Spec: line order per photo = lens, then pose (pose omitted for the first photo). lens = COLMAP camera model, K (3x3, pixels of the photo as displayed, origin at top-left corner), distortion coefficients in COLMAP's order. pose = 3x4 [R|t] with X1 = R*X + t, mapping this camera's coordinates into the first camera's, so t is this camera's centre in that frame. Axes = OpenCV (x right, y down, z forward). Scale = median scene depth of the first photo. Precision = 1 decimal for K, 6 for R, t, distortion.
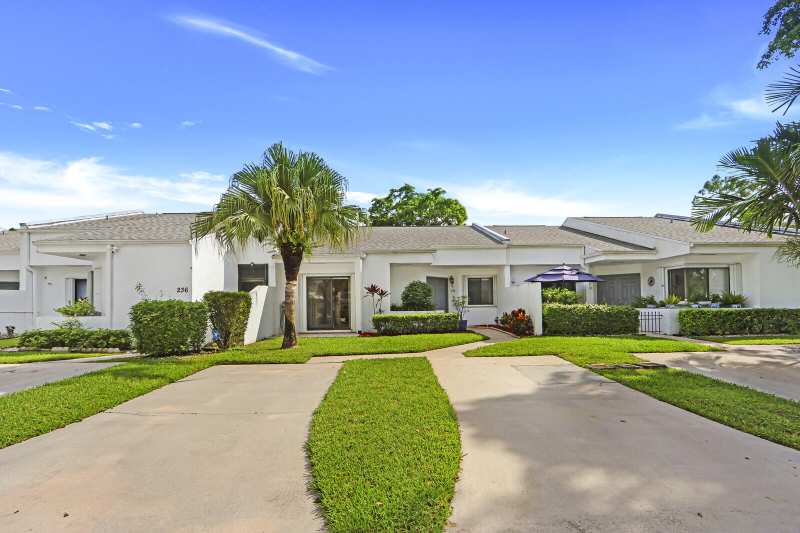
lens RADIAL K [[379.0, 0, 395.0], [0, 379.0, 271.4], [0, 0, 1]] dist [-0.001801, -0.000295]
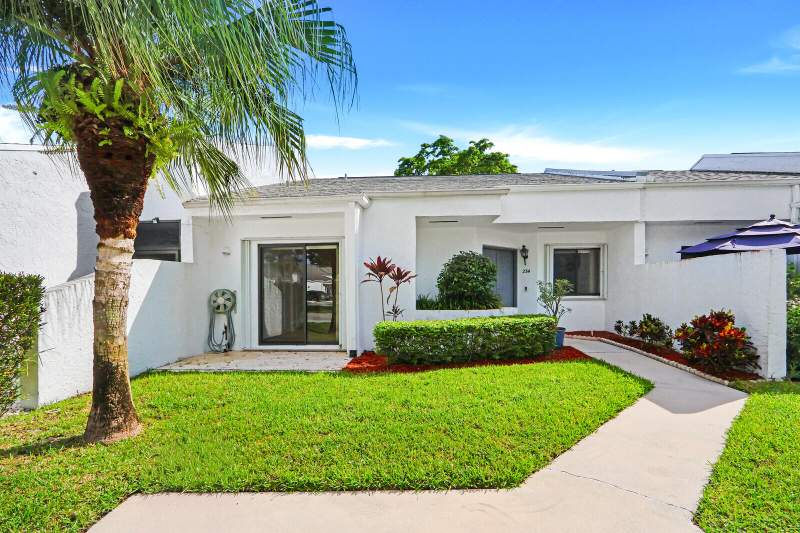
lens RADIAL K [[379.0, 0, 400.8], [0, 379.0, 267.4], [0, 0, 1]] dist [-0.001801, -0.000295]
pose [[0.997349, -0.000294, -0.072764, 0.004318], [0.002865, 0.999375, 0.035233, 0.027468], [0.072708, -0.035348, 0.996727, 0.464756]]
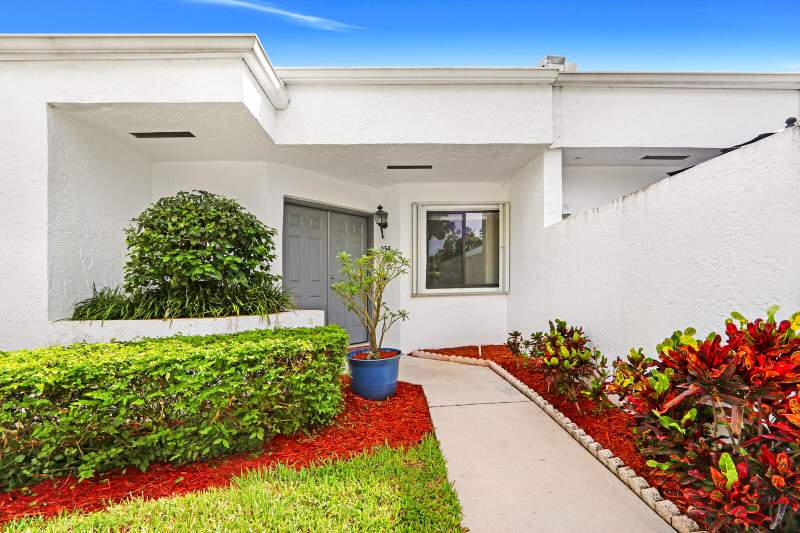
lens RADIAL K [[379.0, 0, 401.7], [0, 379.0, 268.0], [0, 0, 1]] dist [-0.001801, -0.000295]
pose [[0.999048, -0.005735, 0.043234, 0.173264], [0.004204, 0.999364, 0.035405, 0.063894], [-0.043410, -0.035189, 0.998437, 0.735935]]
